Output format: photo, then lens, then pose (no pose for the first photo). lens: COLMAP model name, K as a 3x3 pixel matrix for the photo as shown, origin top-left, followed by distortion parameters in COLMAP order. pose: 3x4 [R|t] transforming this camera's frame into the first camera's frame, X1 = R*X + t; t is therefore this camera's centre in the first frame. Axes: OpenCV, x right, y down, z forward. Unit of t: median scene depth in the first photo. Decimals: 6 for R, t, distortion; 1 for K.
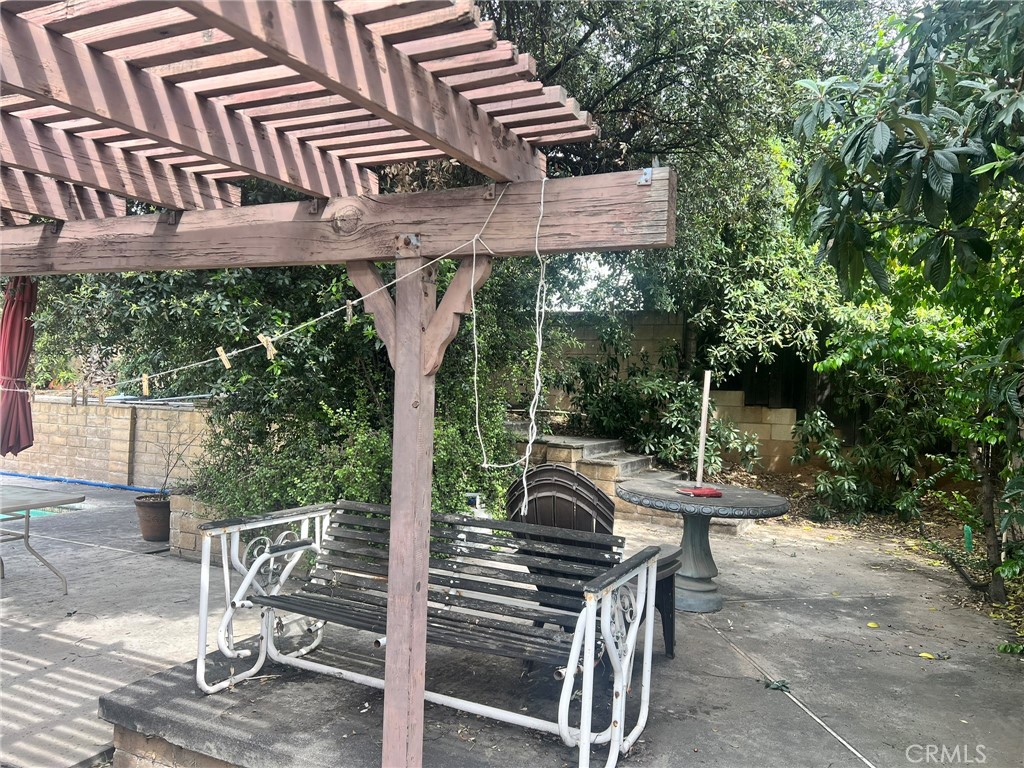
lens RADIAL K [[760.5, 0, 513.3], [0, 760.5, 389.6], [0, 0, 1]] dist [0.060295, -0.066736]
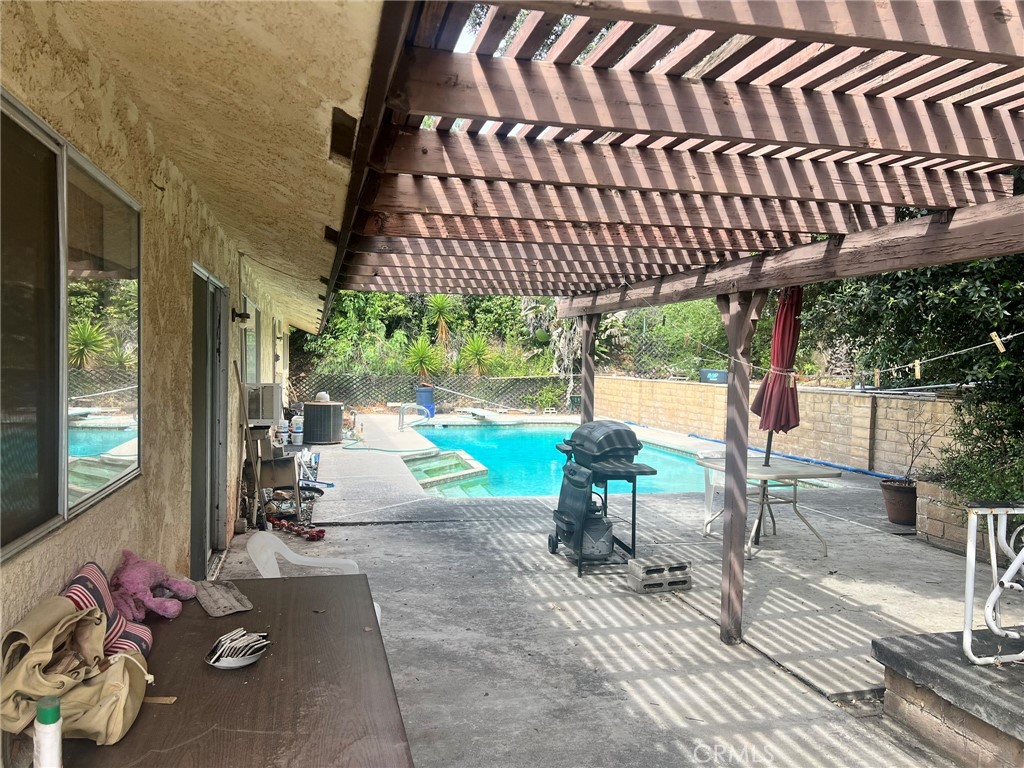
lens RADIAL K [[760.5, 0, 513.3], [0, 760.5, 389.6], [0, 0, 1]] dist [0.060295, -0.066736]
pose [[0.632635, 0.005901, -0.774428, 0.012540], [0.002336, 0.999952, 0.009527, 0.006866], [0.774446, -0.007836, 0.632591, -0.107016]]
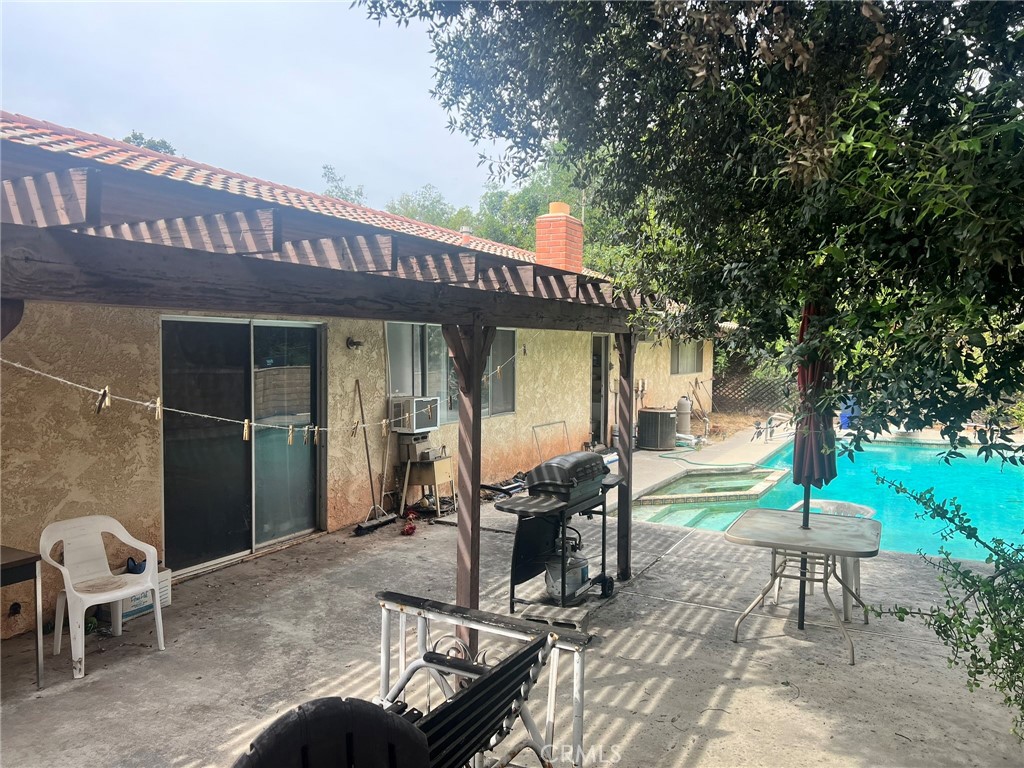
lens RADIAL K [[760.5, 0, 513.3], [0, 760.5, 389.6], [0, 0, 1]] dist [0.060295, -0.066736]
pose [[-0.034420, 0.019250, -0.999222, 0.327682], [-0.015401, 0.999686, 0.019789, -0.052628], [0.999289, 0.016070, -0.034112, 0.854126]]
